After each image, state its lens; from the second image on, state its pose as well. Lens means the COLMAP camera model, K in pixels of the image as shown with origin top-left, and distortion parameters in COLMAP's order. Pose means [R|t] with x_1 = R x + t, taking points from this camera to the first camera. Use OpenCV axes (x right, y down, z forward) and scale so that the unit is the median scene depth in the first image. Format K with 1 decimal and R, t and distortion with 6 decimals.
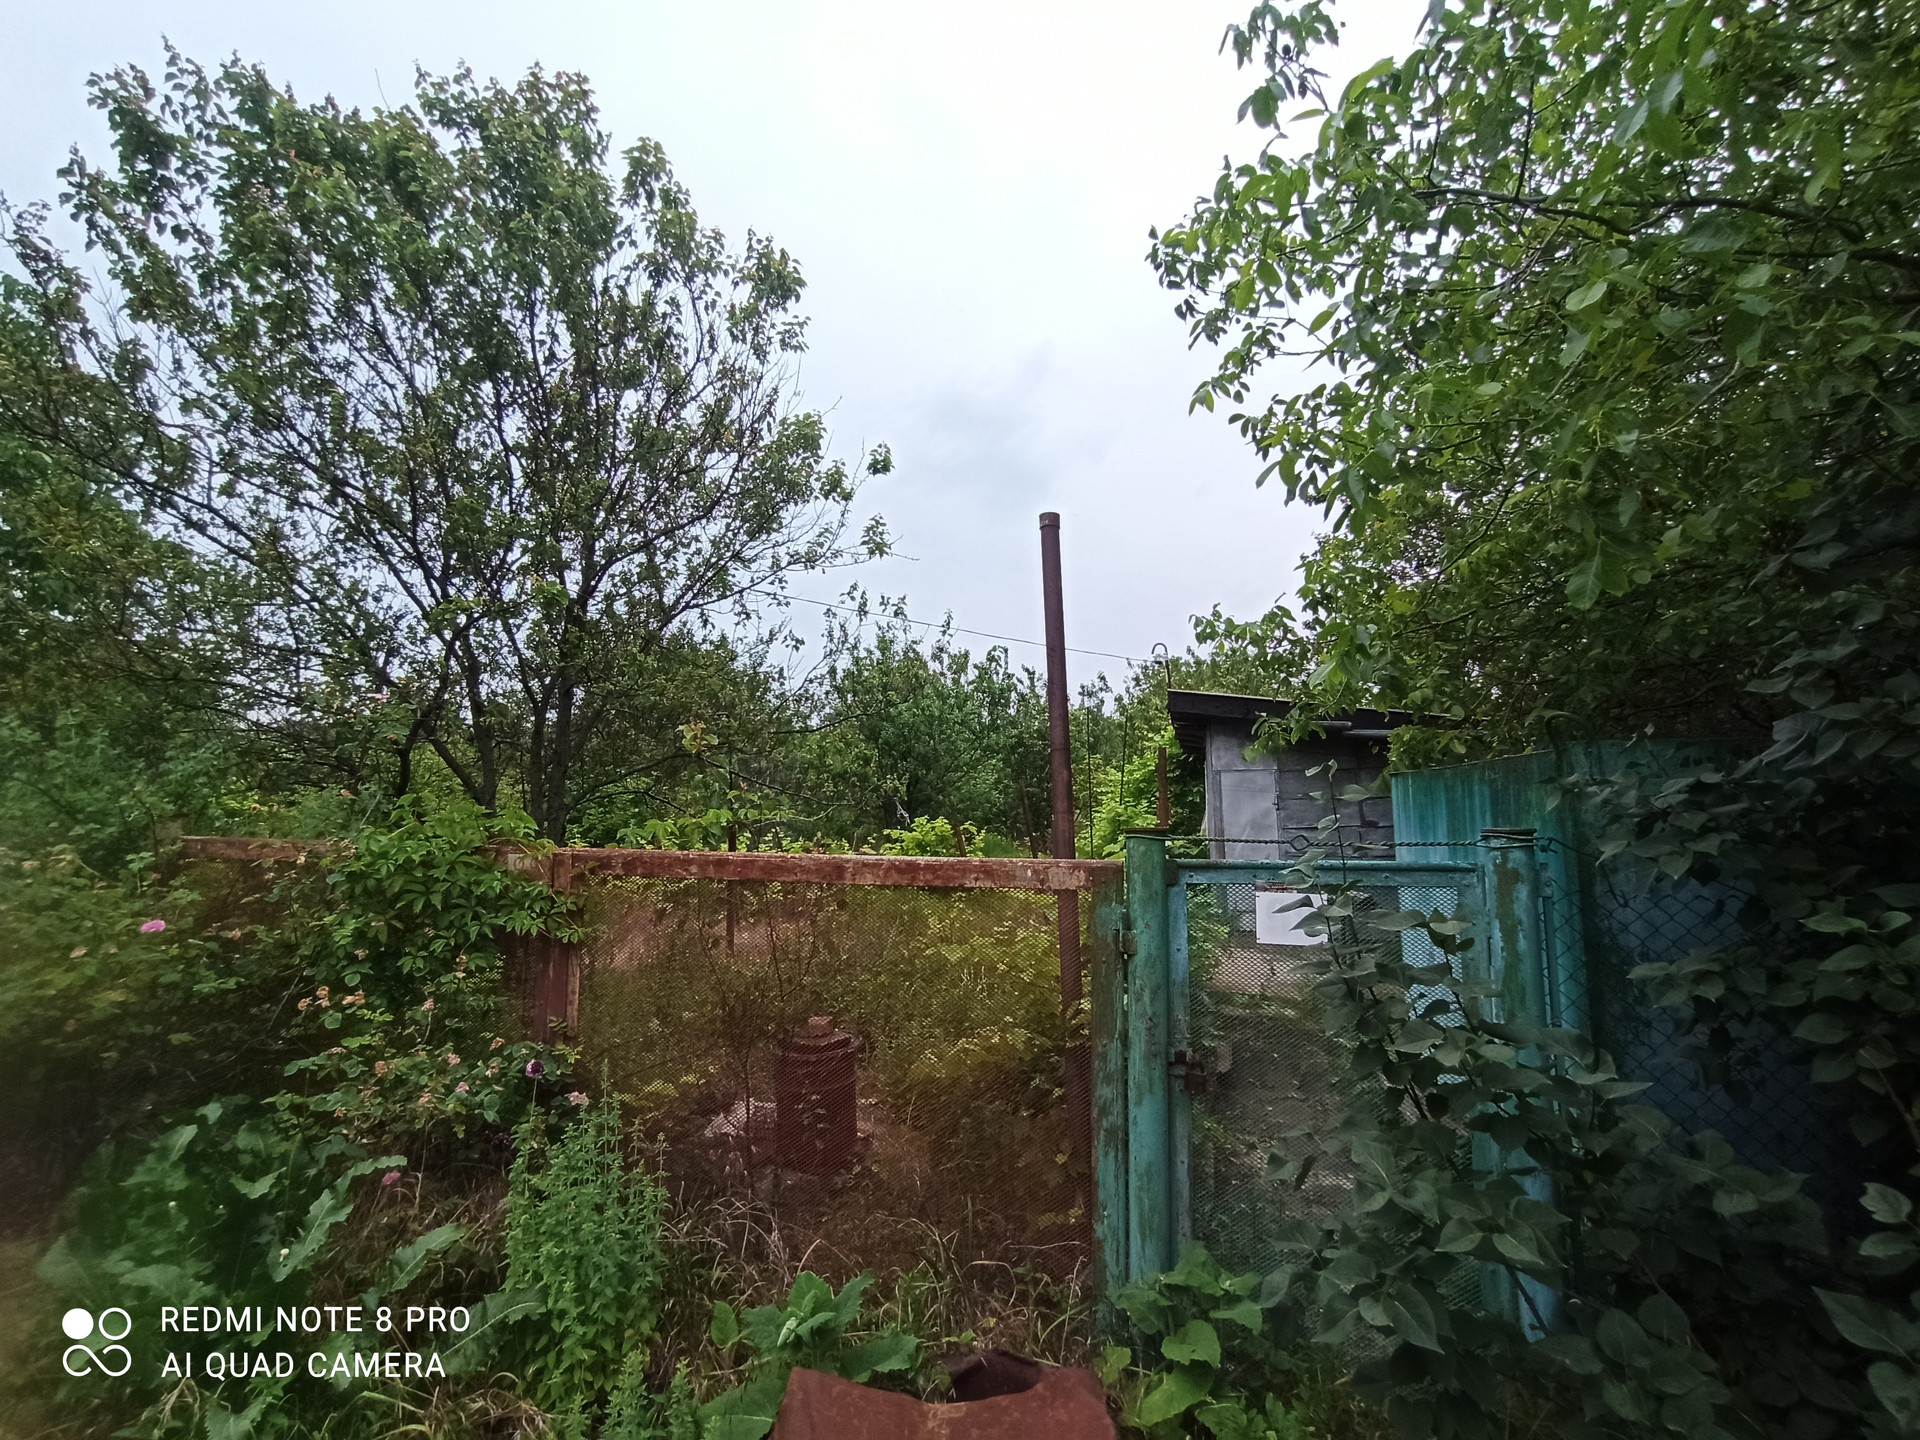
lens RADIAL K [[876.3, 0, 963.5], [0, 876.3, 716.7], [0, 0, 1]] dist [-0.015482, 0.014539]
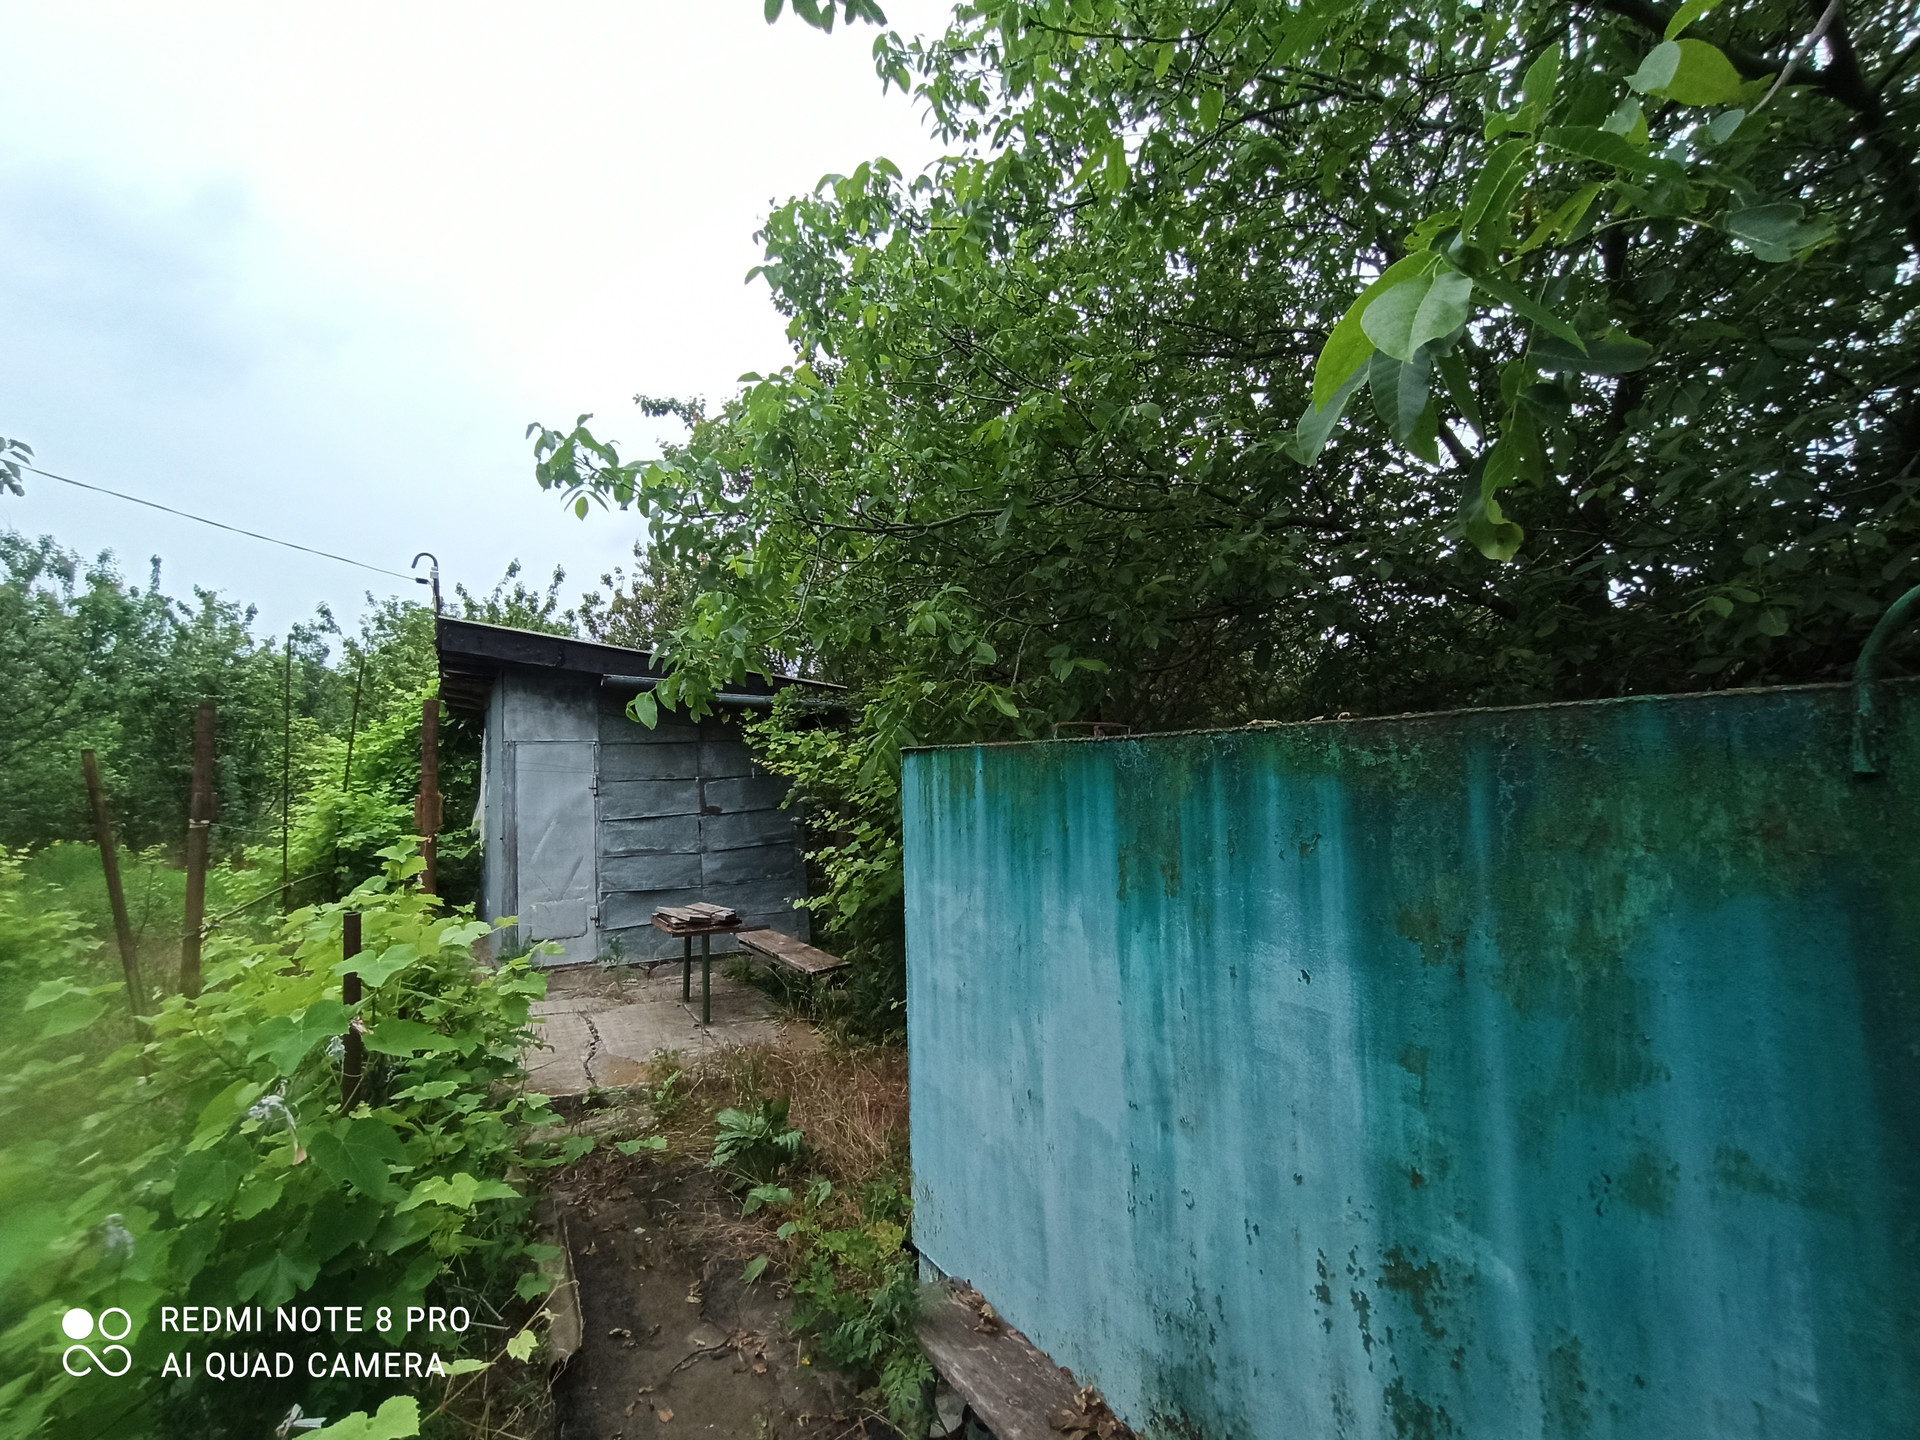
lens RADIAL K [[888.1, 0, 950.3], [0, 888.1, 715.7], [0, 0, 1]] dist [-0.047542, 0.039941]
pose [[0.712460, 0.036333, 0.700772, 0.029203], [-0.056513, 0.998386, 0.005692, 0.010361], [-0.699434, -0.043658, 0.713363, 0.154445]]
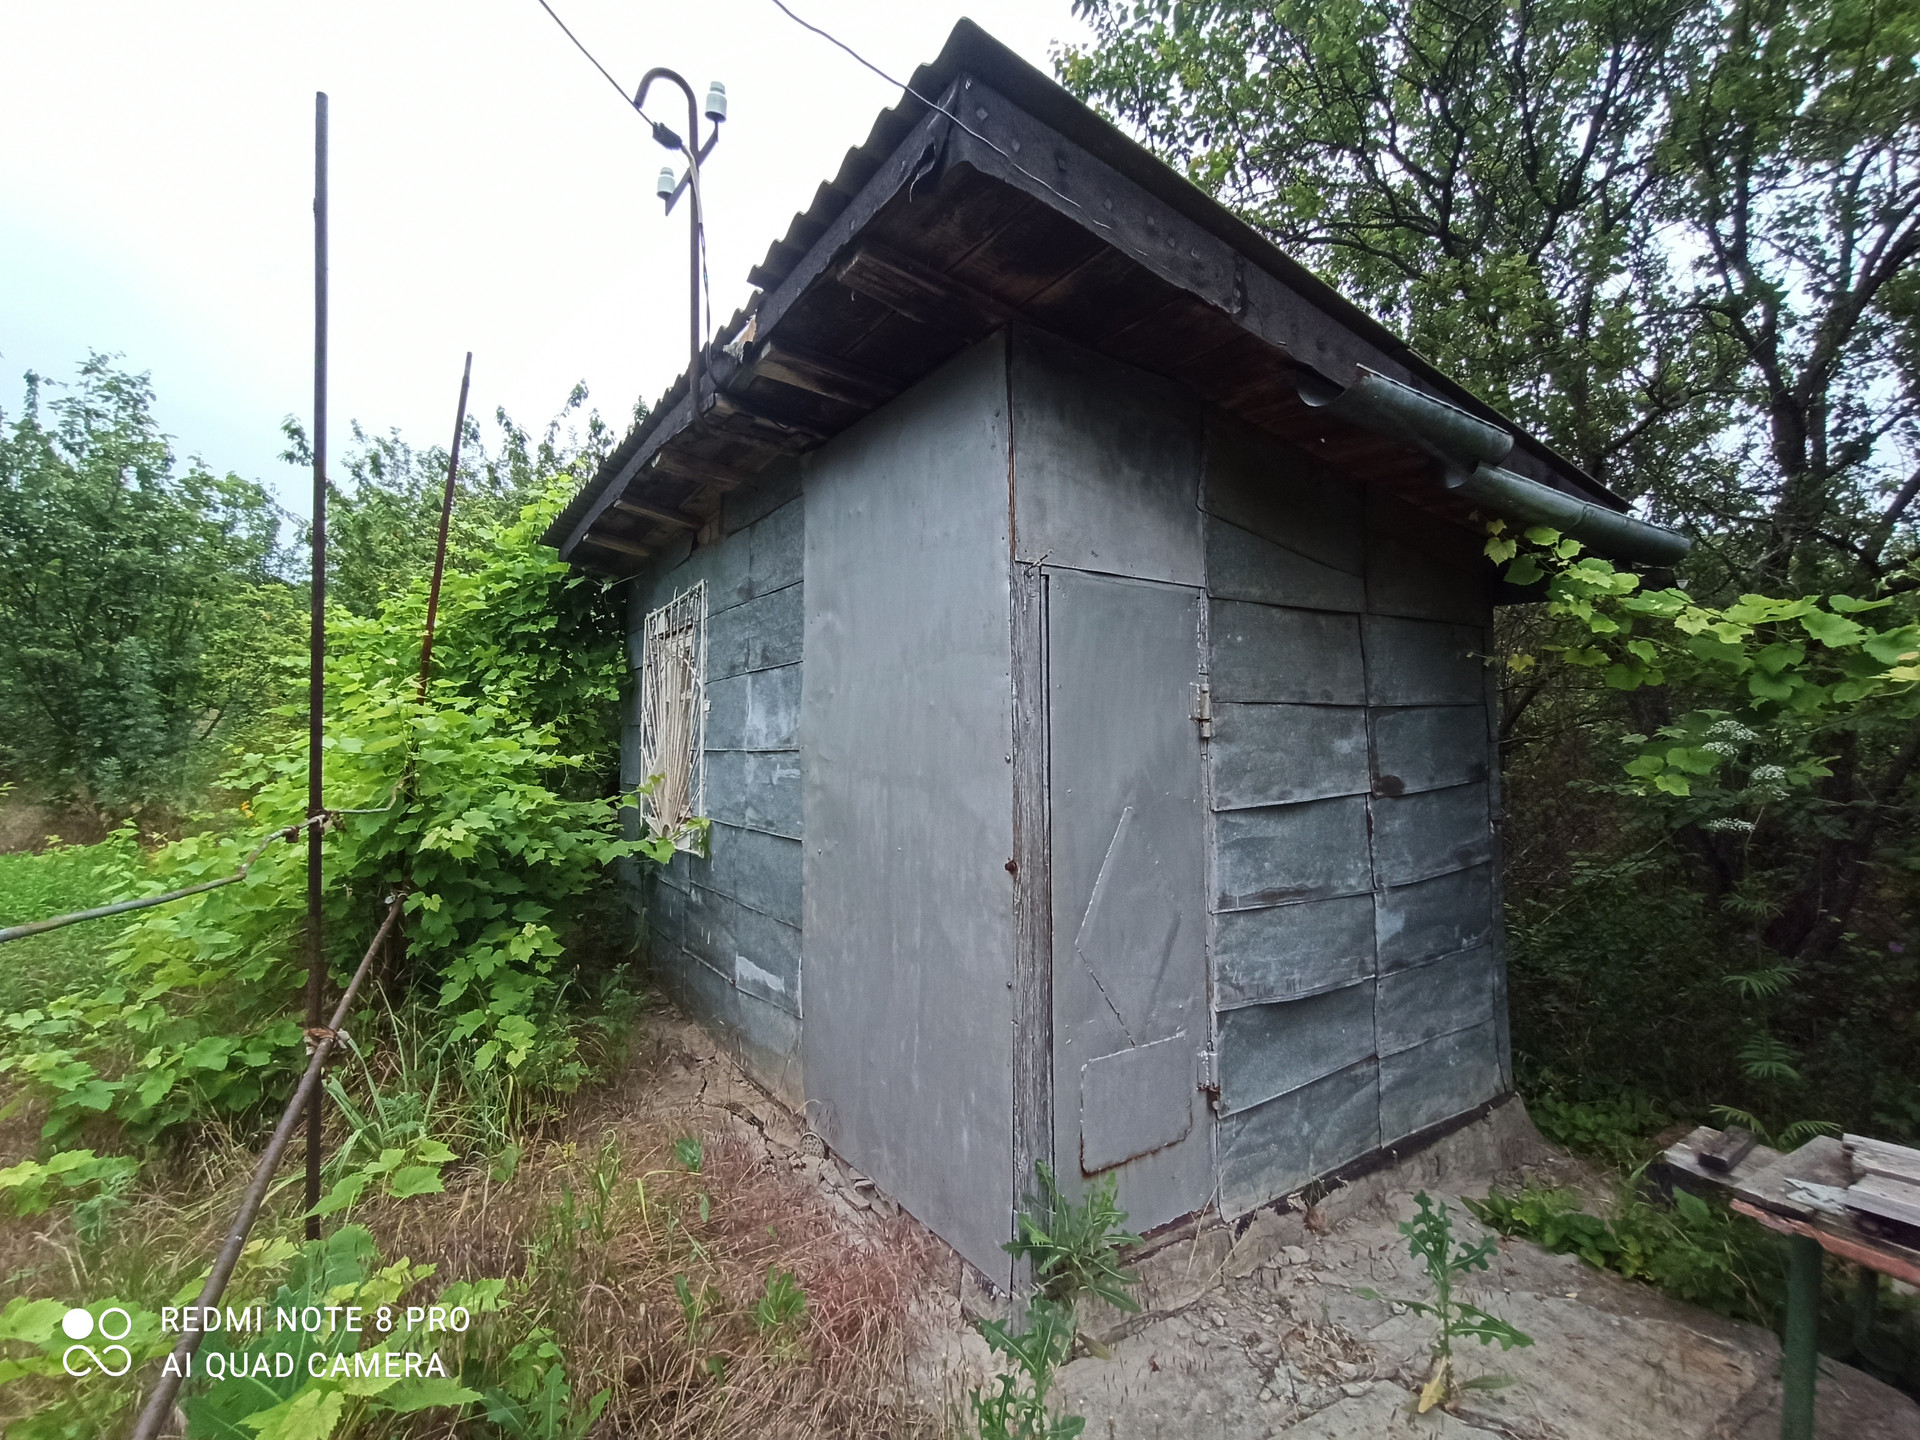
lens RADIAL K [[876.3, 0, 963.5], [0, 876.3, 716.7], [0, 0, 1]] dist [-0.015482, 0.014539]
pose [[0.669510, 0.018641, 0.742569, 0.070762], [-0.100213, 0.992812, 0.065431, 0.054077], [-0.736012, -0.118222, 0.666566, 0.532224]]
